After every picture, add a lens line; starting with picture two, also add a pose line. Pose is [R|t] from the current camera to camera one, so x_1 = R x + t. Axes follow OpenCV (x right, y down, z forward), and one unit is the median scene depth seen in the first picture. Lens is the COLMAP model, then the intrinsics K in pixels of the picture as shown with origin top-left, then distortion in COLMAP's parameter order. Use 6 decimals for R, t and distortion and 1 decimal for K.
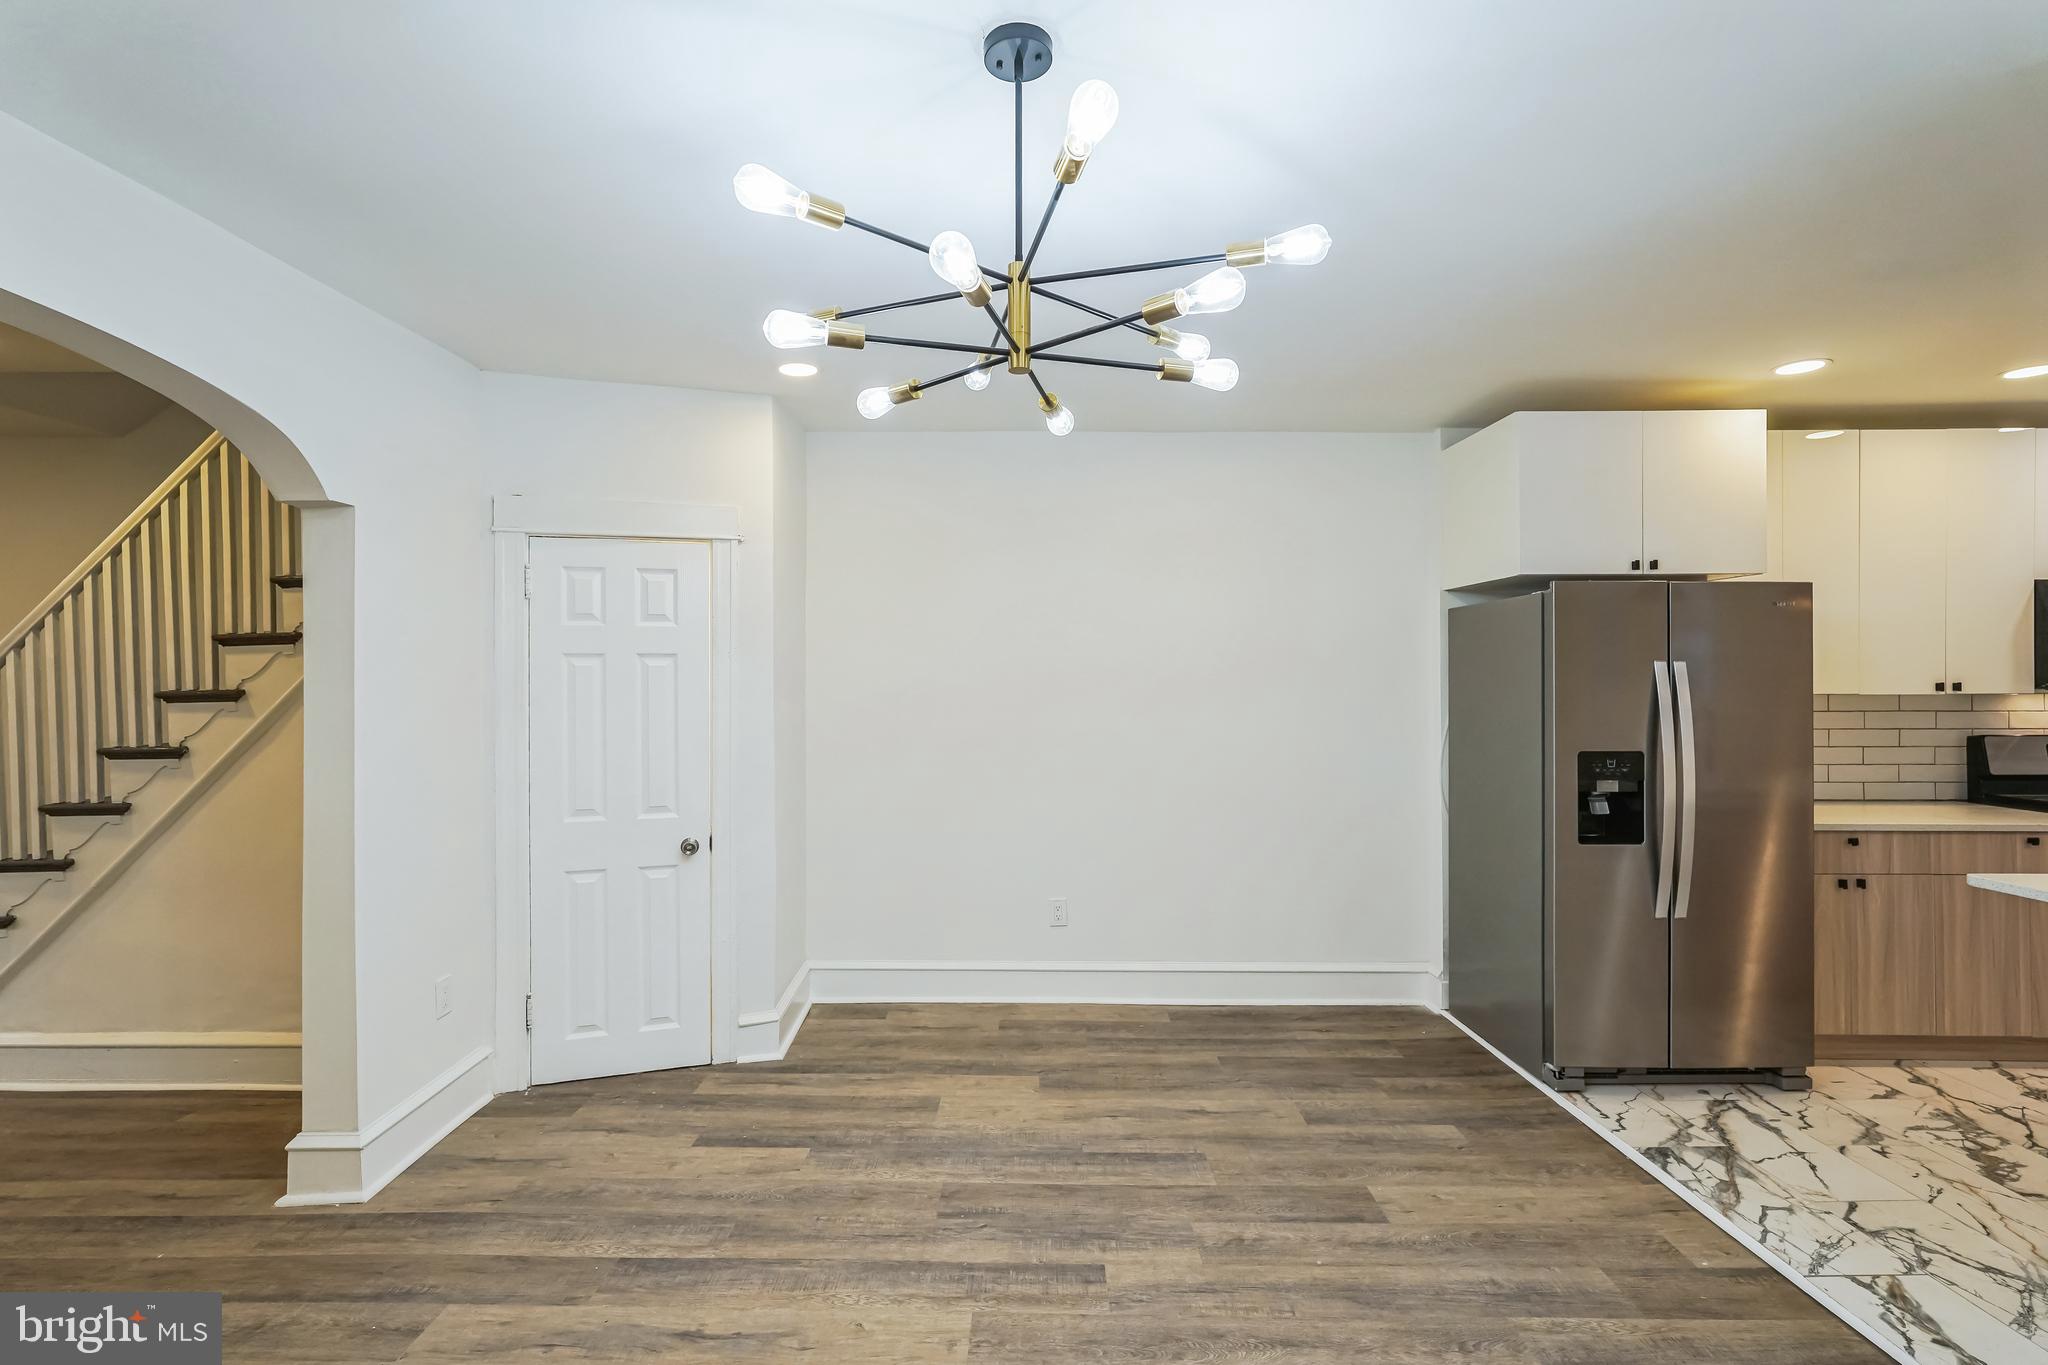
lens RADIAL K [[918.4, 0, 1024.0], [0, 918.4, 682.5], [0, 0, 1]] dist [-0.014315, 0.008520]
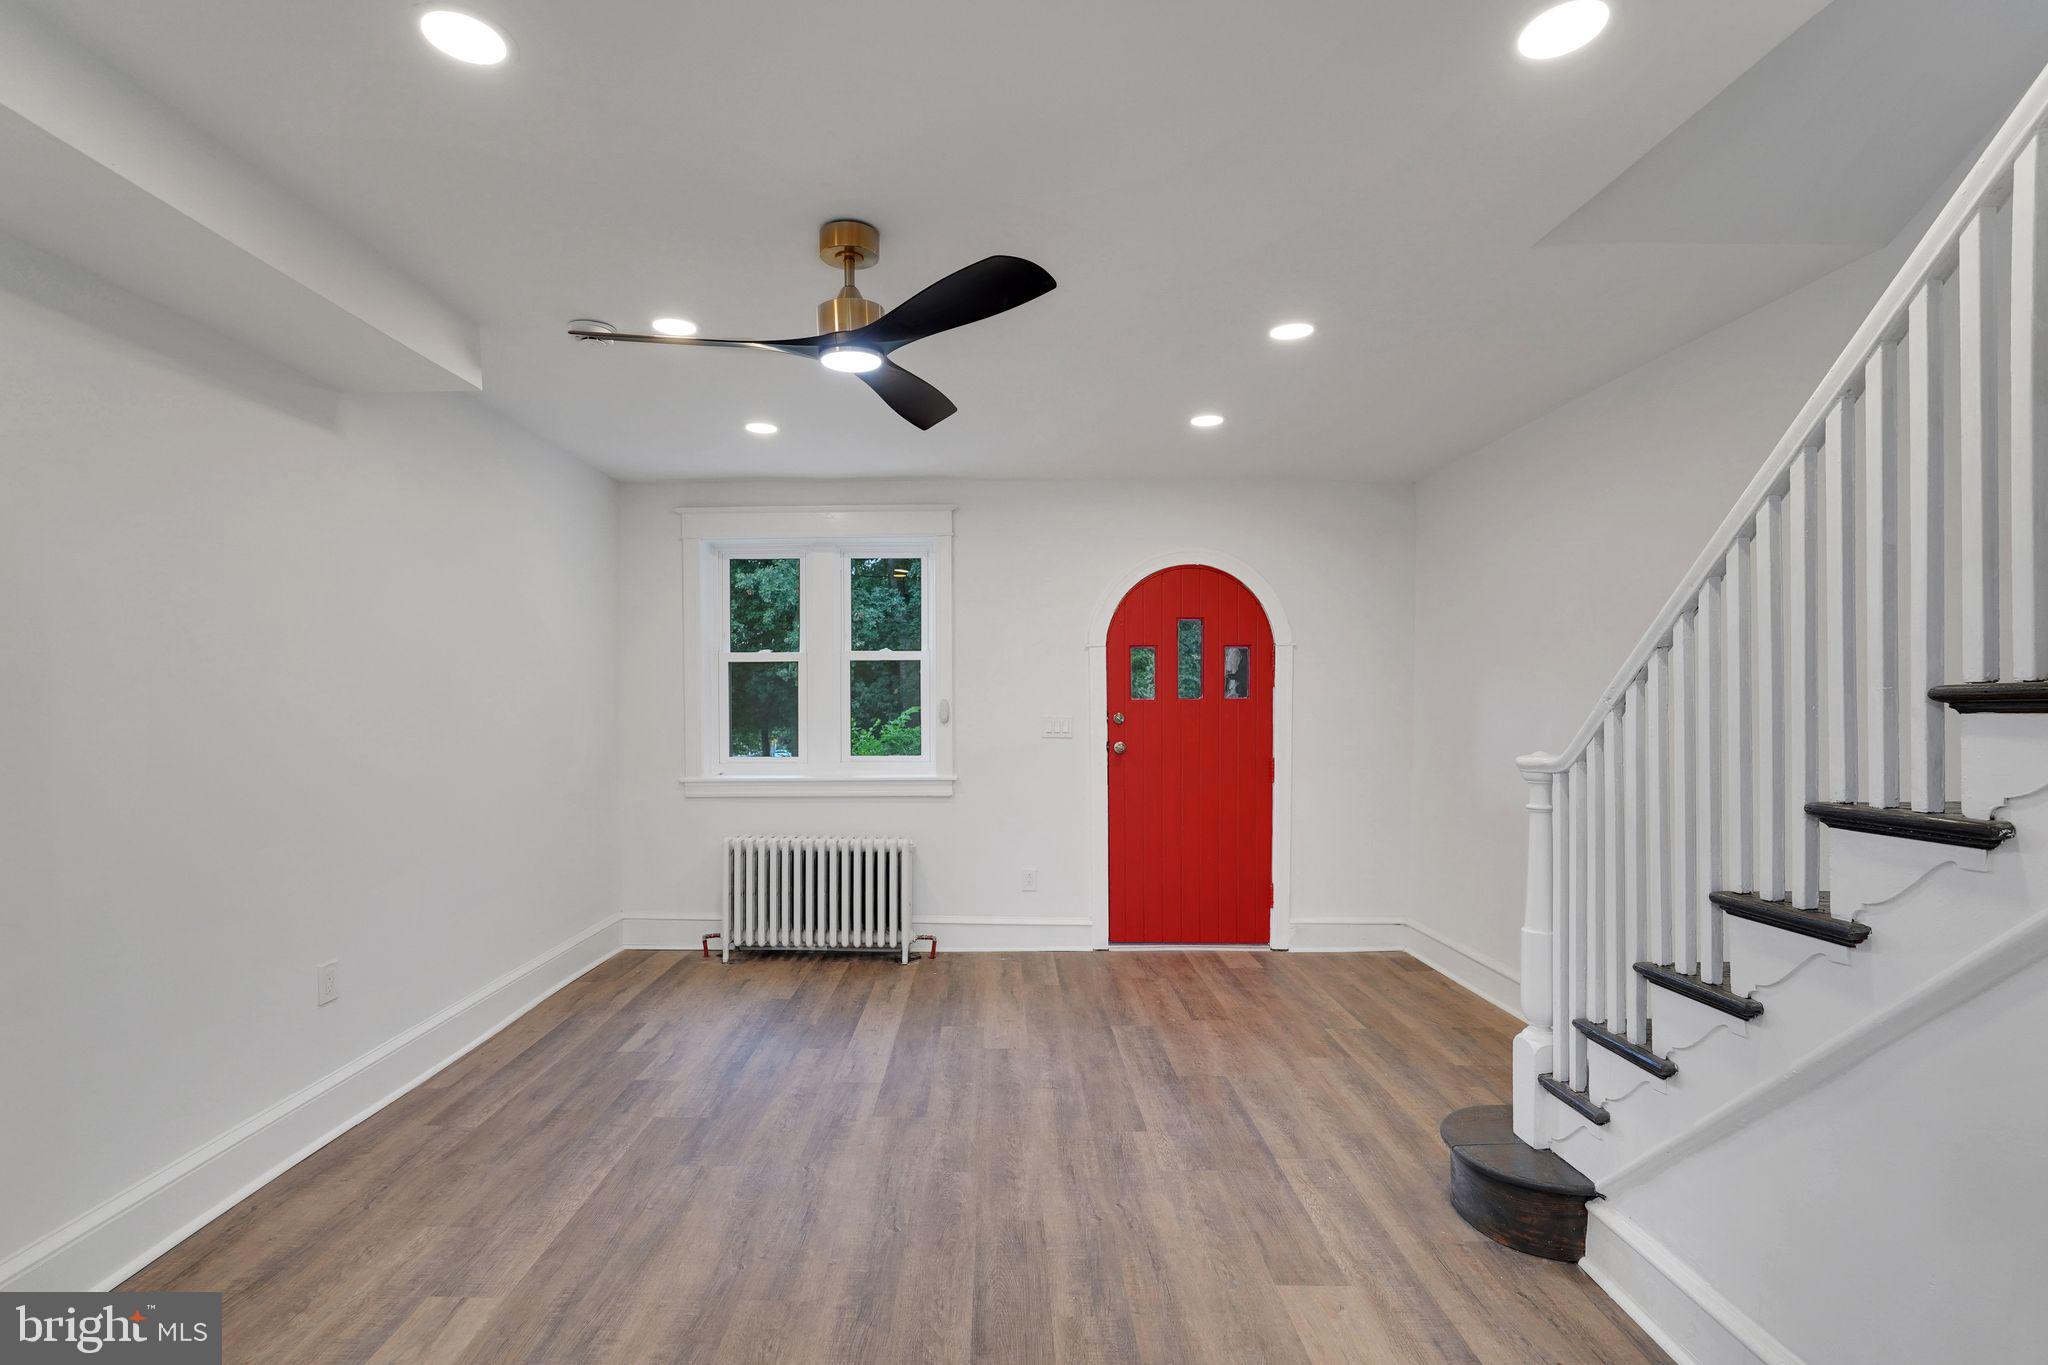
lens RADIAL K [[922.2, 0, 989.6], [0, 922.2, 704.0], [0, 0, 1]] dist [-0.004602, 0.000080]
pose [[0.005770, 0.009199, -0.999941, -0.534271], [-0.004489, 0.999948, 0.009173, 0.014748], [0.999973, 0.004436, 0.005811, 0.574385]]
